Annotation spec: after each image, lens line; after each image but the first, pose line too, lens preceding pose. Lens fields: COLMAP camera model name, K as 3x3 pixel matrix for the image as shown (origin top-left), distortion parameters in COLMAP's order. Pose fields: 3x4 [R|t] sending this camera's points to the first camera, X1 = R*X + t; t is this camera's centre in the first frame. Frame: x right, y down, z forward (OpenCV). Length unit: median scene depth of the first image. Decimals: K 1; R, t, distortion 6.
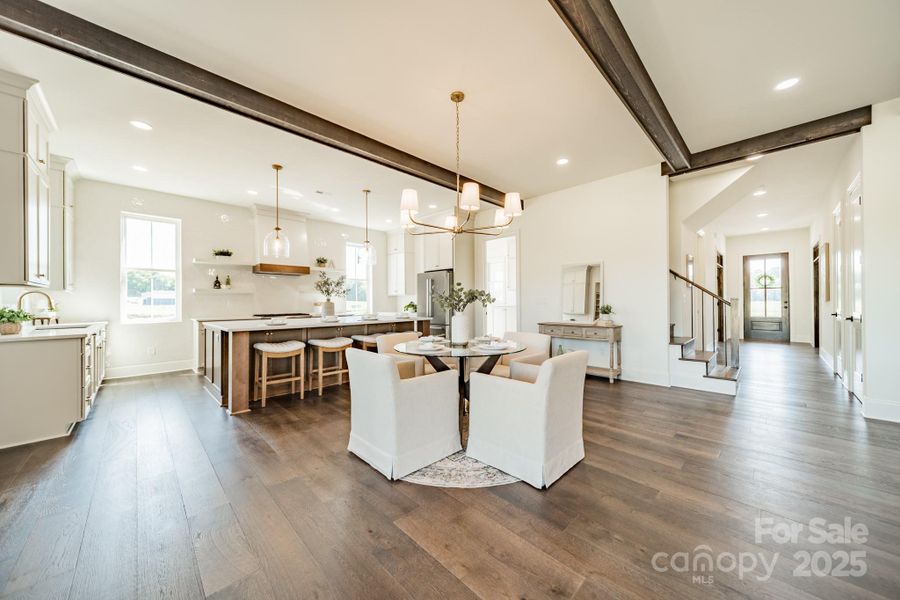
lens RADIAL K [[319.0, 0, 451.1], [0, 319.0, 298.5], [0, 0, 1]] dist [0.007983, 0.000187]
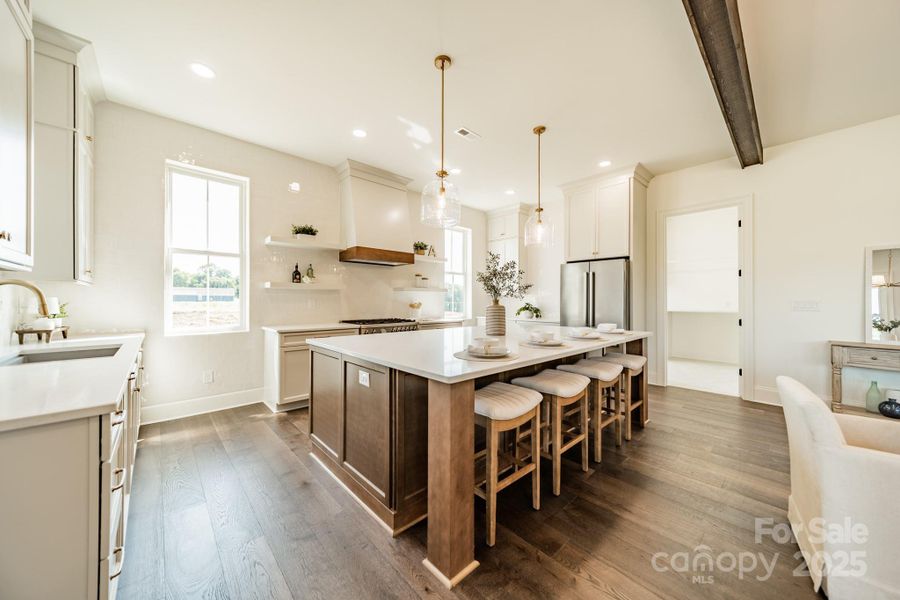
lens RADIAL K [[319.0, 0, 450.2], [0, 319.0, 298.7], [0, 0, 1]] dist [0.007983, 0.000187]
pose [[0.999421, -0.008393, -0.032970, -0.388556], [0.008003, 0.999897, -0.011944, 0.013175], [0.033067, 0.011673, 0.999385, 0.339035]]
